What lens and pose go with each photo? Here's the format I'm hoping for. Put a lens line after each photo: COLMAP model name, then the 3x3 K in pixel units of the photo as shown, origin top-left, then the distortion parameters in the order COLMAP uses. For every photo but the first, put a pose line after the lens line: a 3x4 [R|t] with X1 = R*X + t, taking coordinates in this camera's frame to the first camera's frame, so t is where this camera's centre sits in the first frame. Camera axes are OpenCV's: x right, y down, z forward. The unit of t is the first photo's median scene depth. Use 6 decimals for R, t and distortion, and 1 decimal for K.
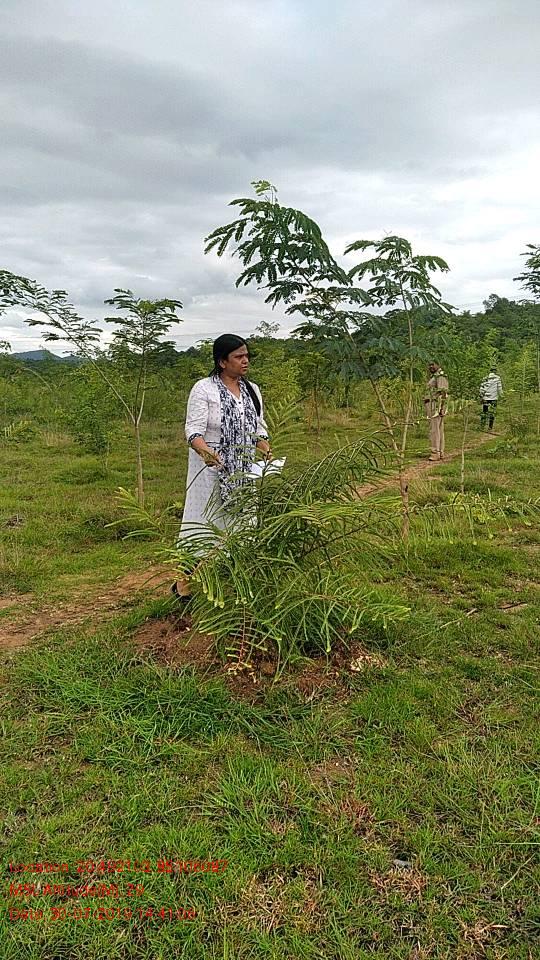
lens RADIAL K [[753.6, 0, 271.2], [0, 753.6, 482.0], [0, 0, 1]] dist [0.034240, -0.013659]
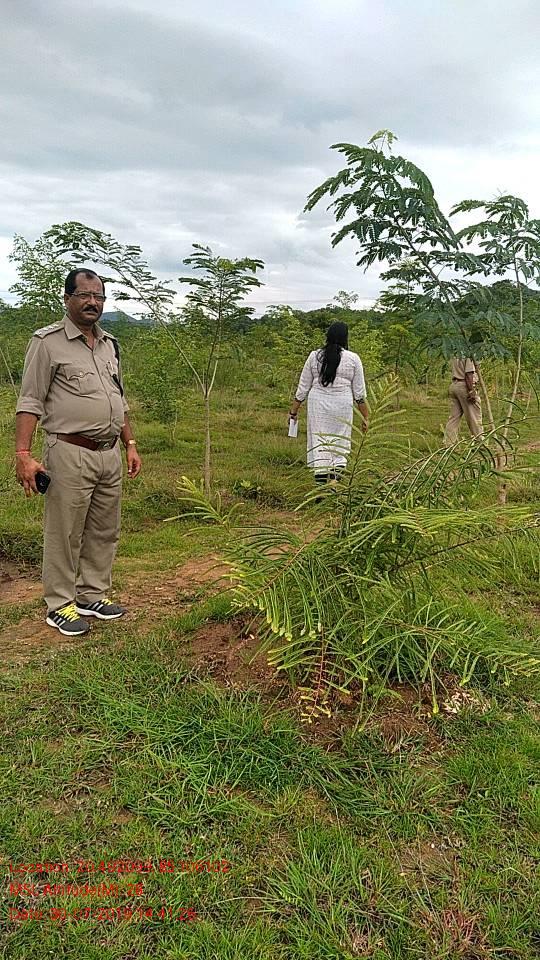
lens RADIAL K [[753.6, 0, 269.6], [0, 753.6, 477.7], [0, 0, 1]] dist [0.034240, -0.013659]
pose [[0.994330, 0.061671, -0.086625, -0.023325], [-0.058765, 0.997633, 0.035705, -0.019331], [0.088622, -0.030412, 0.995601, 0.122697]]
